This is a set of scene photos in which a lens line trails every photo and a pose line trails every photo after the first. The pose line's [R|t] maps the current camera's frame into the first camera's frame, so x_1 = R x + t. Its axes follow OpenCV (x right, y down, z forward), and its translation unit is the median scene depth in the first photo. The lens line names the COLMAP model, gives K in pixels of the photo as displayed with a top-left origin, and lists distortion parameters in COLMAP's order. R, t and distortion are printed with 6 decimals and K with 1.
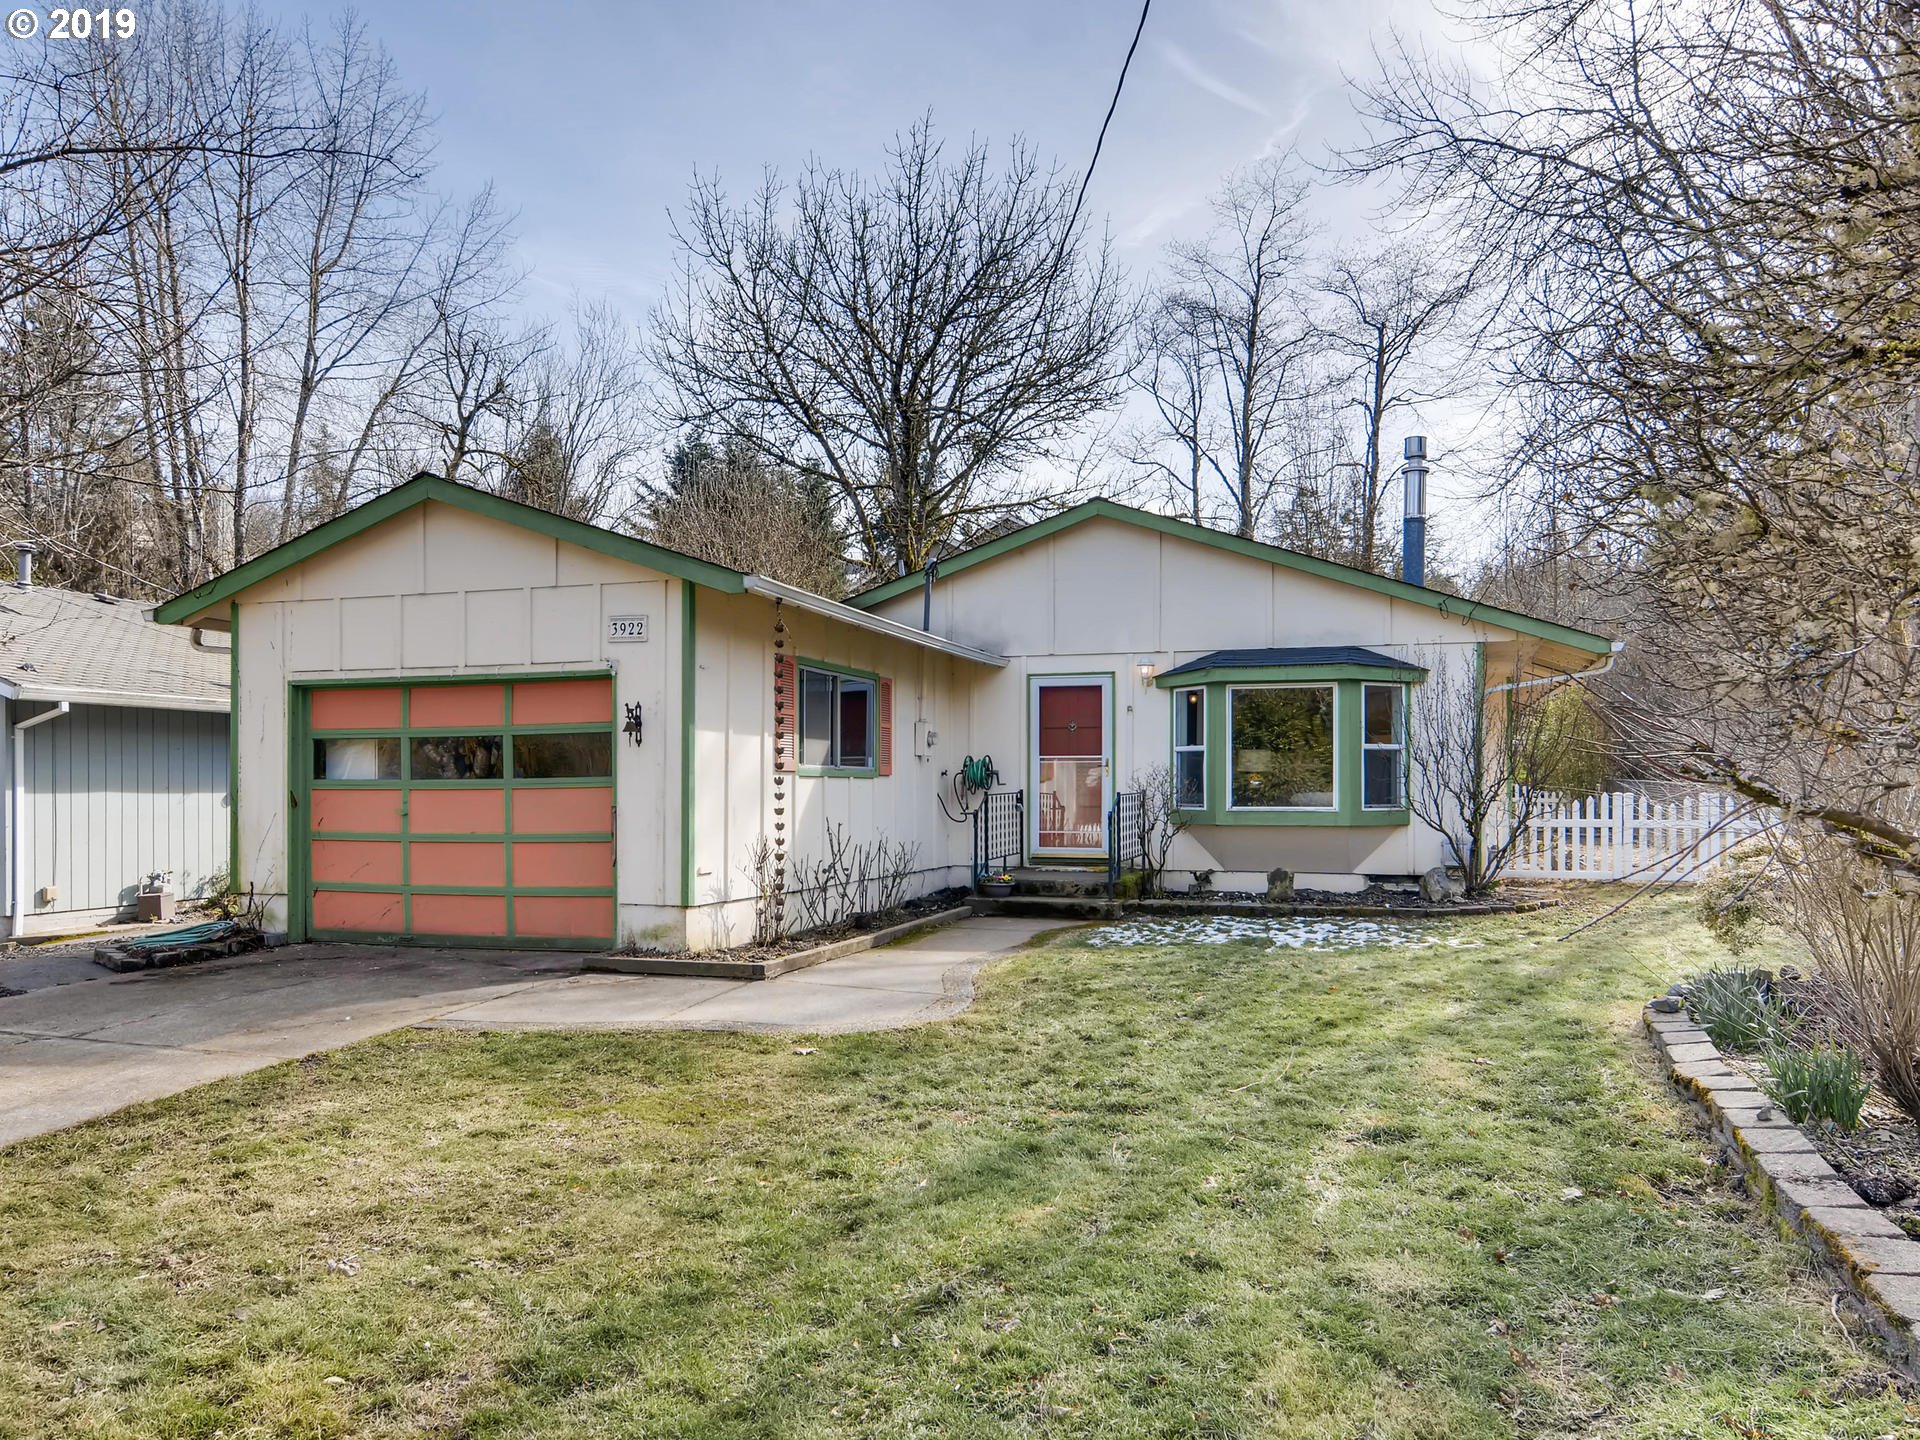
lens RADIAL K [[1391.9, 0, 954.1], [0, 1391.9, 788.0], [0, 0, 1]] dist [-0.005029, 0.002230]
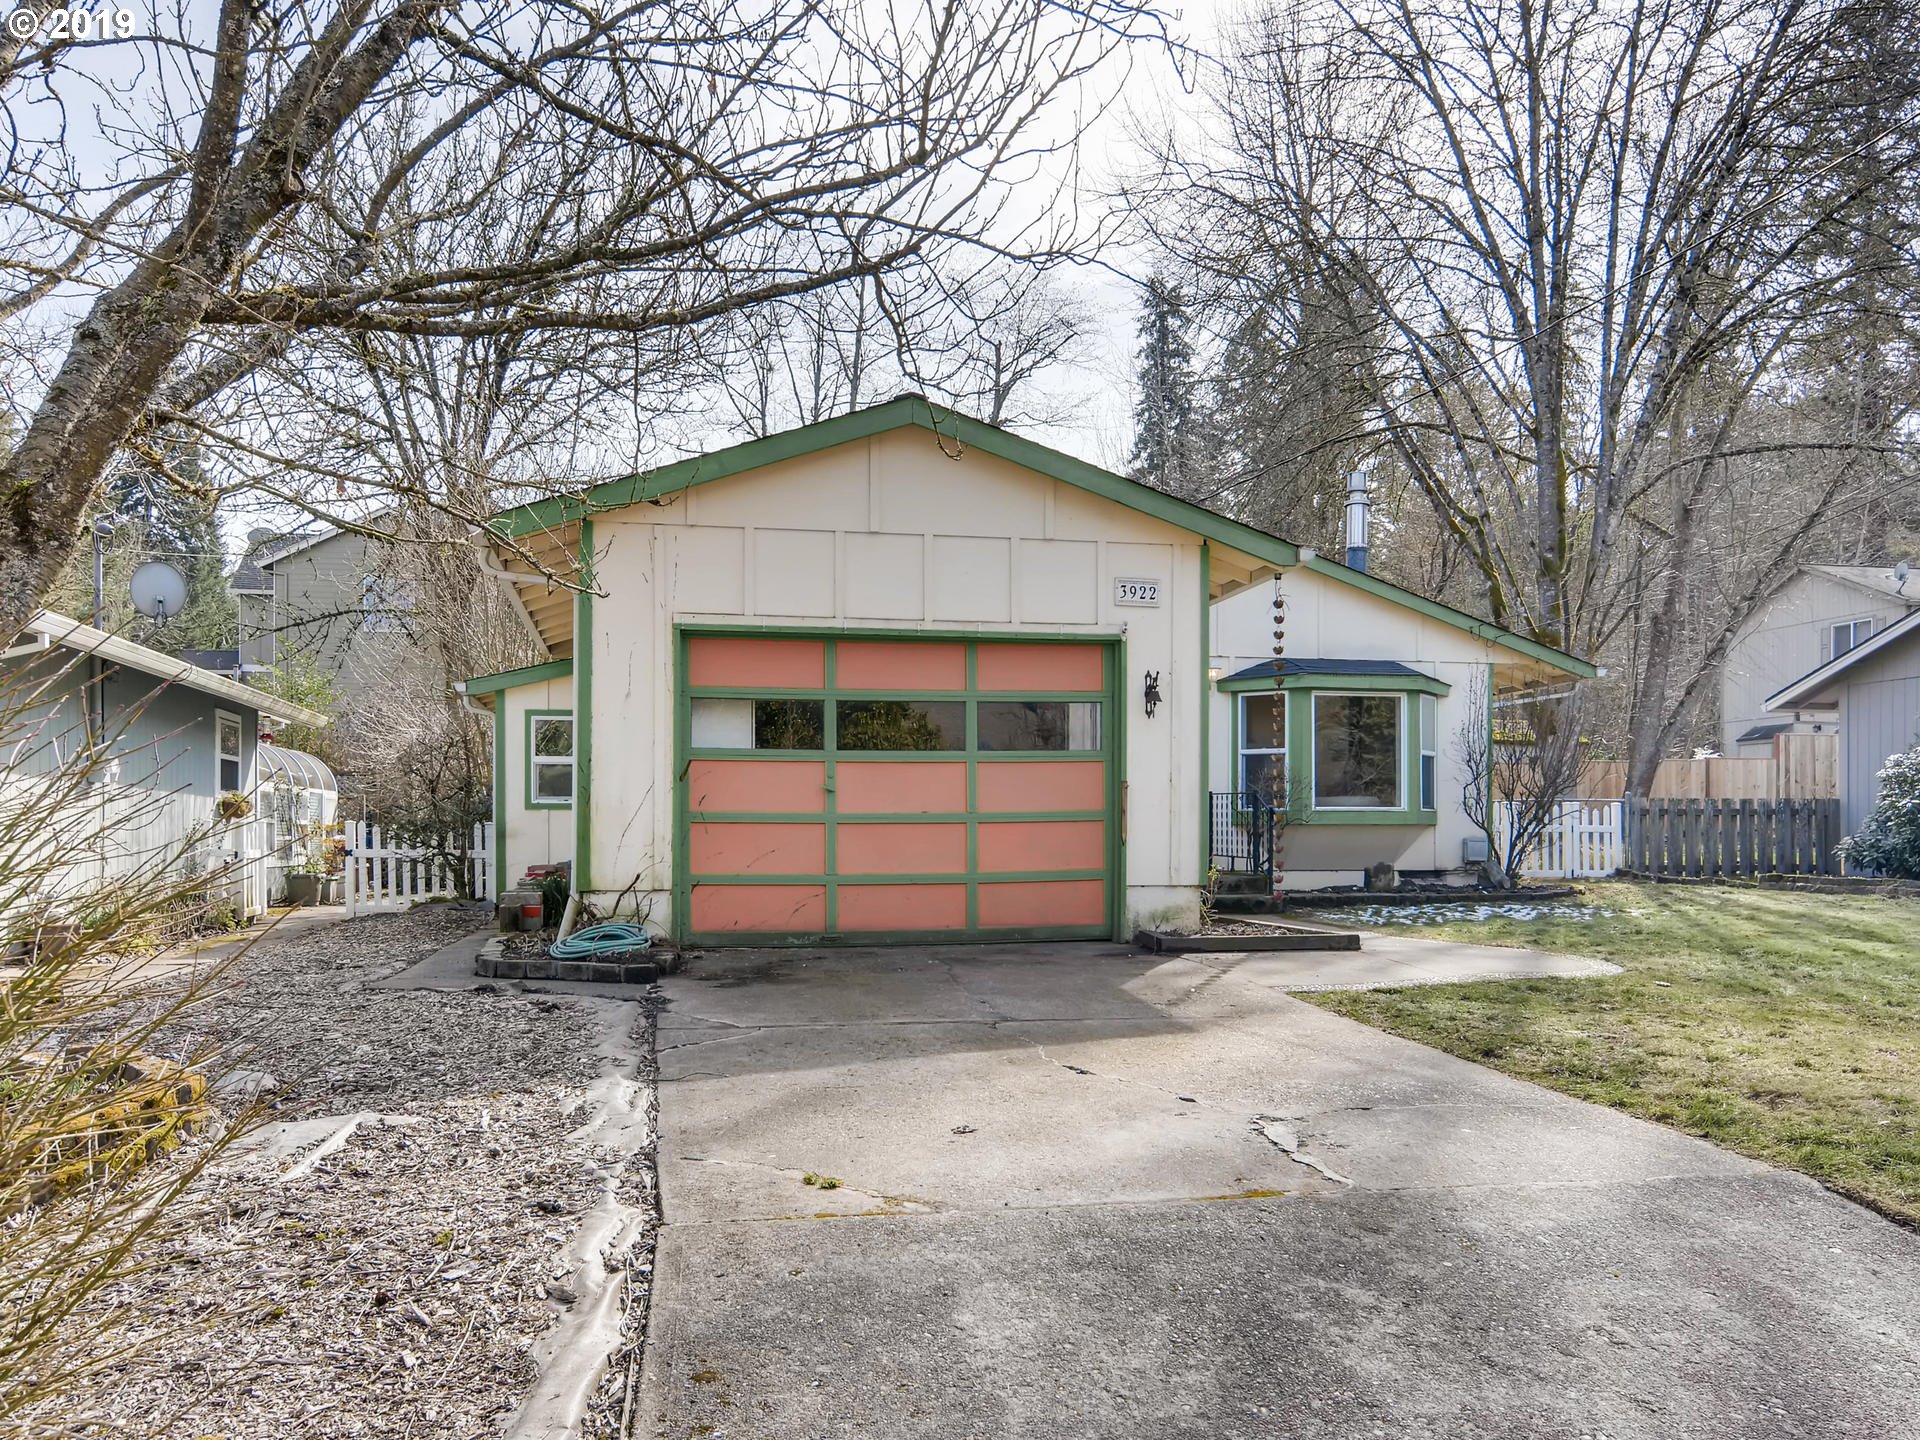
lens RADIAL K [[1621.6, 0, 980.3], [0, 1621.6, 821.4], [0, 0, 1]] dist [-0.055666, -0.006131]
pose [[0.855079, 0.005398, 0.518470, -0.650252], [0.000804, 0.999931, -0.011736, 0.038690], [-0.518497, 0.010452, 0.855015, 0.087710]]
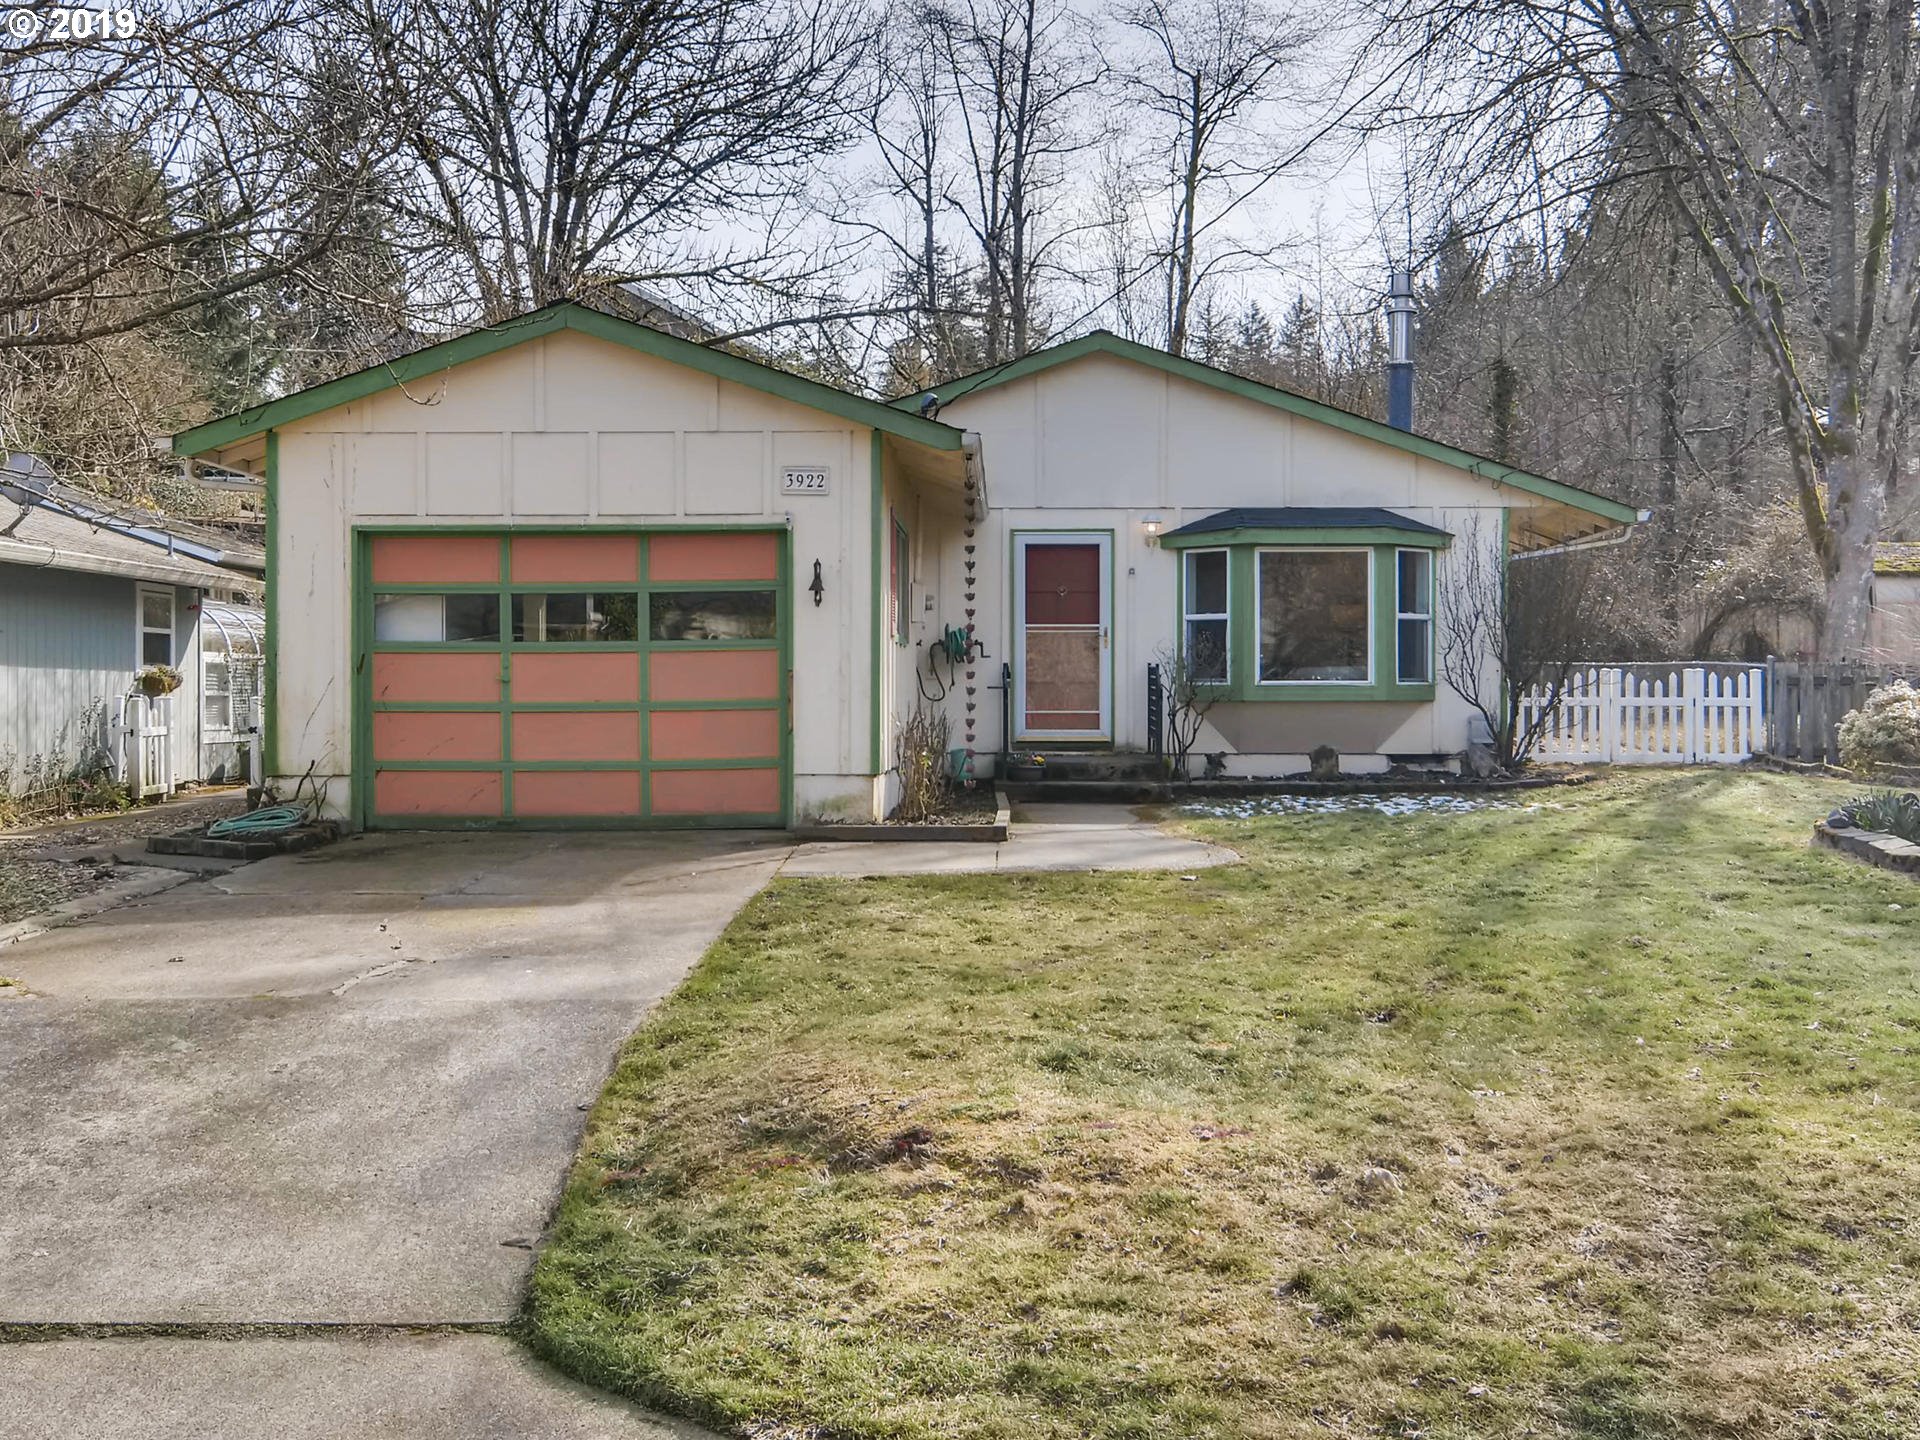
lens RADIAL K [[2260.5, 0, 959.1], [0, 2260.5, 714.9], [0, 0, 1]] dist [0.014919, 0.000000]
pose [[0.954886, -0.003879, 0.296947, -0.429296], [0.000921, 0.999949, 0.010101, 0.020559], [-0.296971, -0.009371, 0.954840, -0.356442]]
